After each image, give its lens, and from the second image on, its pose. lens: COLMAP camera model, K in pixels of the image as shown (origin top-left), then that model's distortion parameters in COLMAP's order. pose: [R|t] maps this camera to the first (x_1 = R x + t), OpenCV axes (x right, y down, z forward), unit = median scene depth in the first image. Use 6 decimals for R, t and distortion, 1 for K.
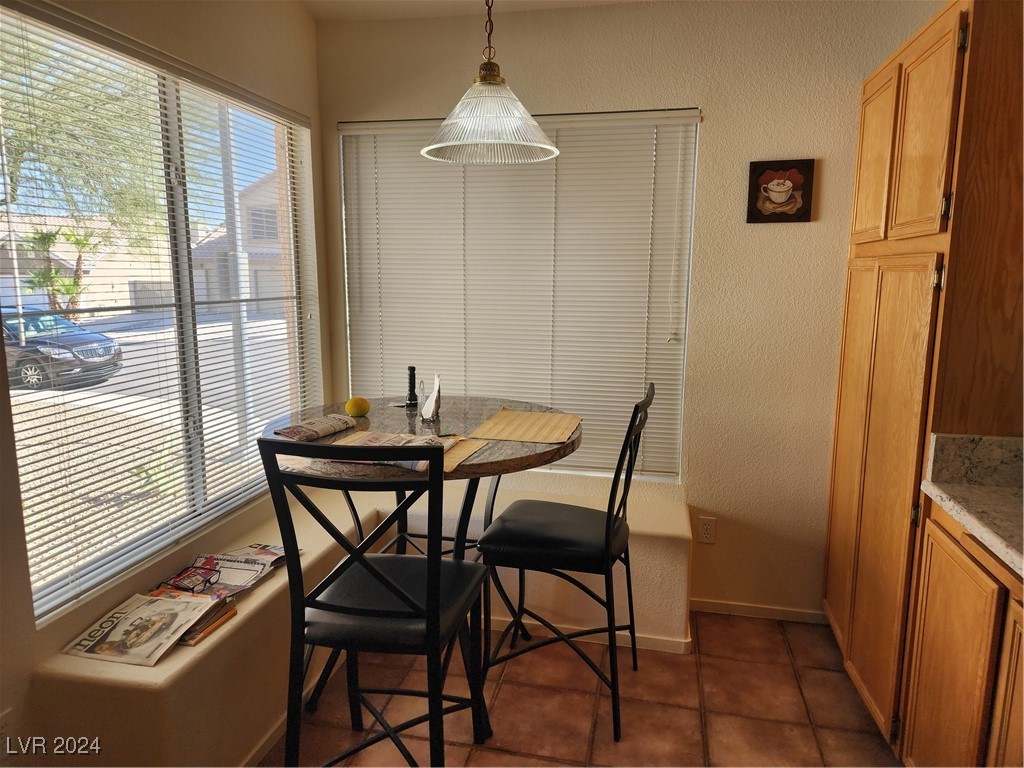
lens RADIAL K [[689.7, 0, 508.8], [0, 689.7, 381.6], [0, 0, 1]] dist [0.077508, -0.077237]
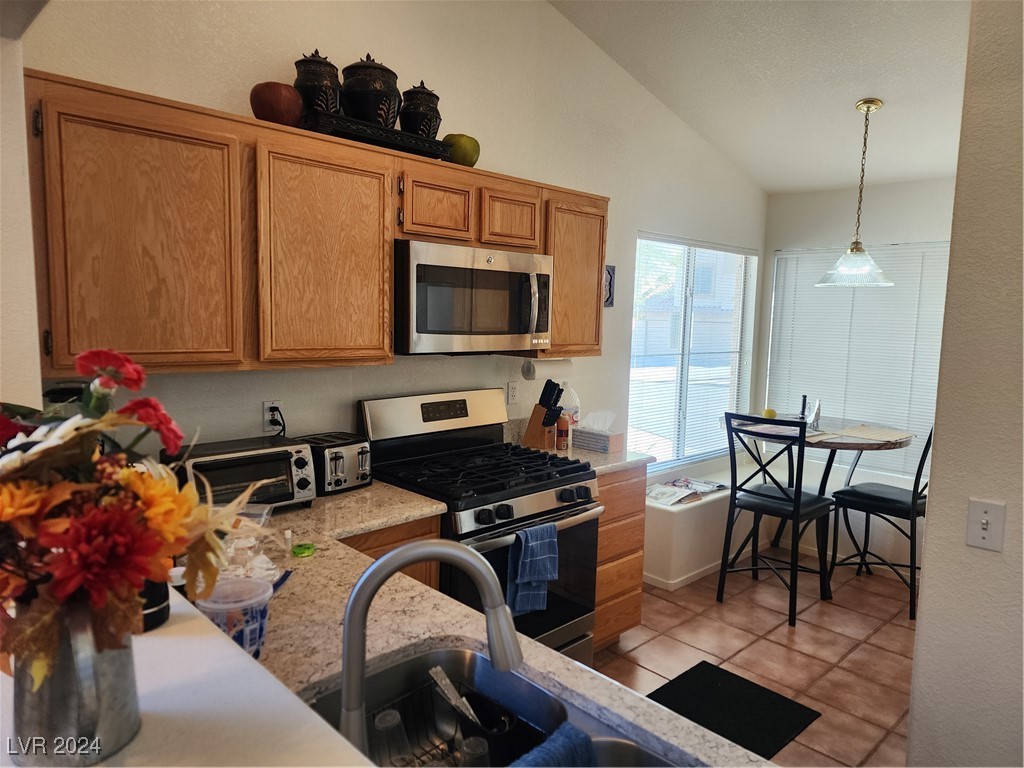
lens RADIAL K [[689.7, 0, 508.8], [0, 689.7, 381.6], [0, 0, 1]] dist [0.077508, -0.077237]
pose [[0.831328, 0.071454, -0.551169, 0.227151], [-0.108644, 0.993462, -0.035075, 0.096606], [0.545059, 0.089040, 0.833656, -0.961242]]
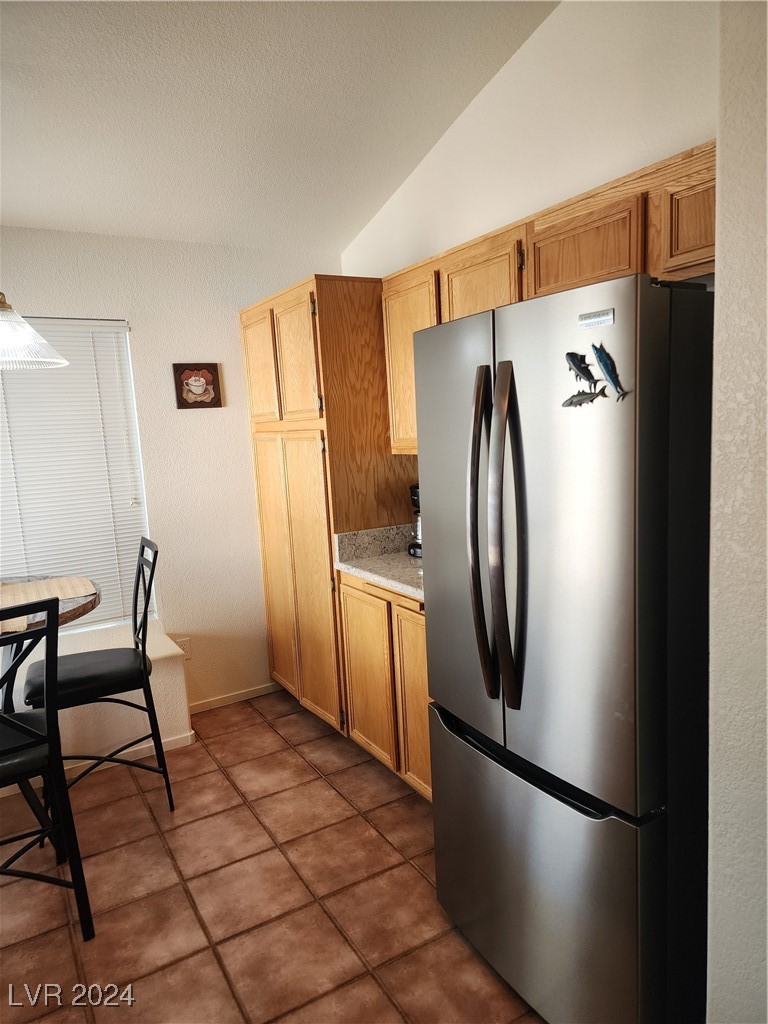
lens RADIAL K [[689.7, 0, 390.9], [0, 689.7, 523.6], [0, 0, 1]] dist [0.077508, -0.077237]
pose [[0.727868, -0.144608, 0.670296, -0.324538], [0.165782, 0.985623, 0.032615, 0.011777], [-0.665376, 0.087383, 0.741377, -0.262220]]
